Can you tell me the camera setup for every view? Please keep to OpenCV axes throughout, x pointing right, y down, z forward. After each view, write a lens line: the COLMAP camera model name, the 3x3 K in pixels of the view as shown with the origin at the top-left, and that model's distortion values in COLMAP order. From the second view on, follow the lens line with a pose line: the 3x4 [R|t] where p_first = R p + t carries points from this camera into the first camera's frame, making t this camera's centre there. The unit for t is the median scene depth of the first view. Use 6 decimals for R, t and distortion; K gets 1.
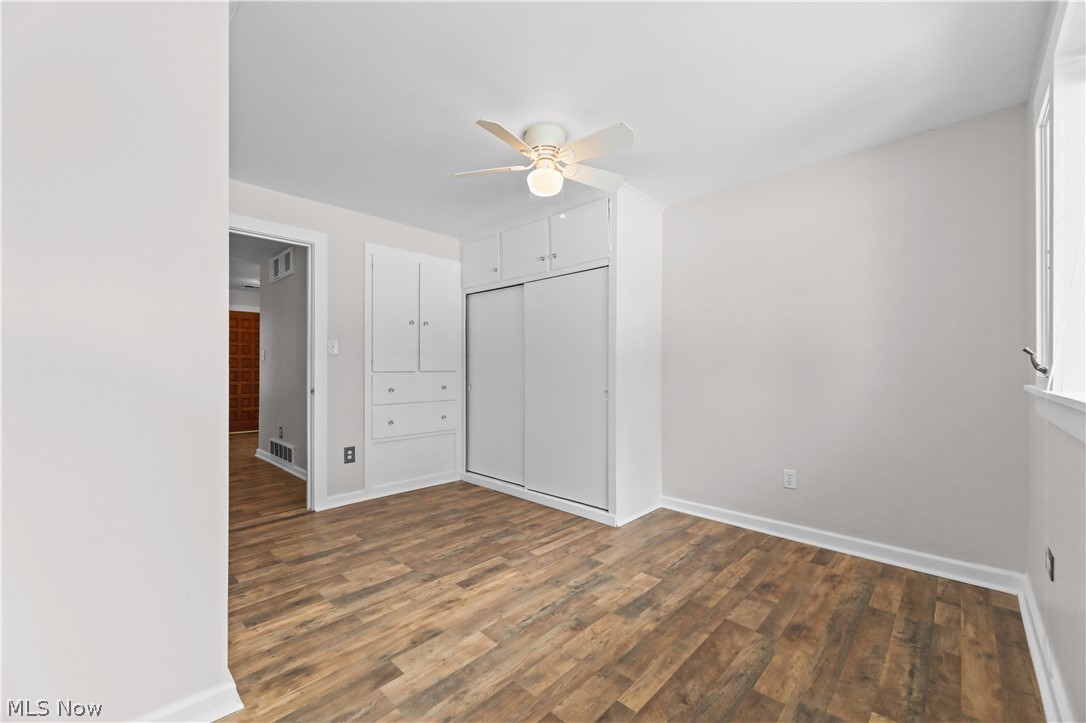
lens RADIAL K [[435.4, 0, 545.8], [0, 435.4, 363.3], [0, 0, 1]] dist [0.001178, 0.000491]
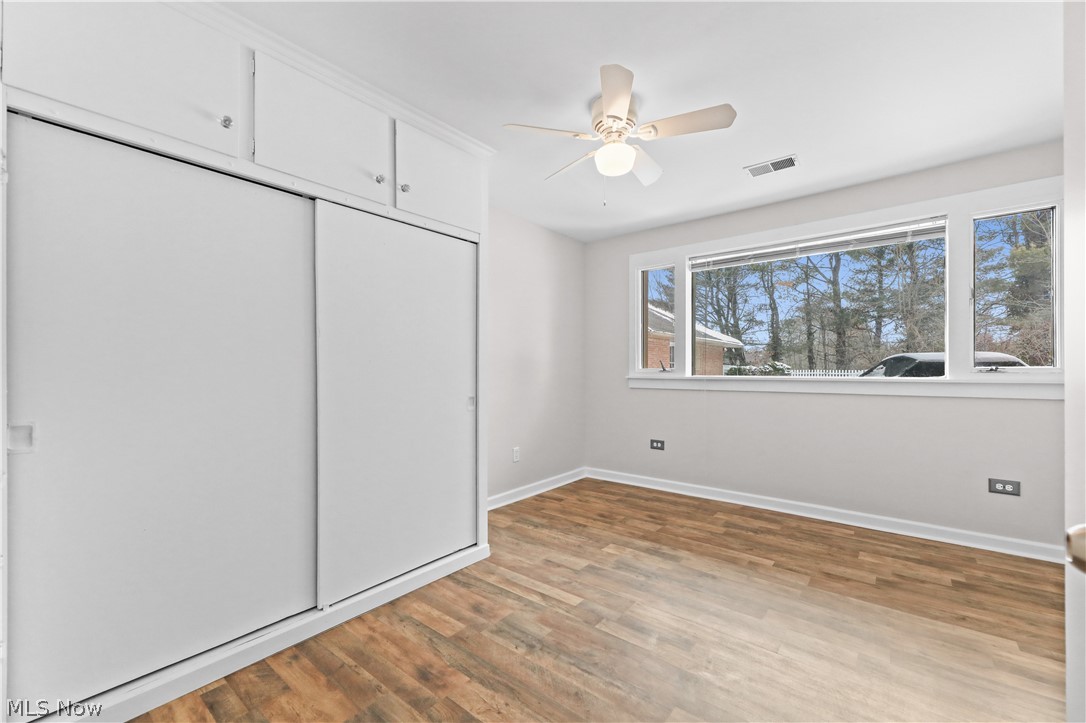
lens RADIAL K [[438.3, 0, 543.0], [0, 438.3, 361.5], [0, 0, 1]] dist [0.006899, -0.000095]
pose [[-0.074387, 0.014434, 0.997125, -0.844595], [-0.009763, 0.999837, -0.015201, 0.011809], [-0.997182, -0.010866, -0.074234, 1.155689]]
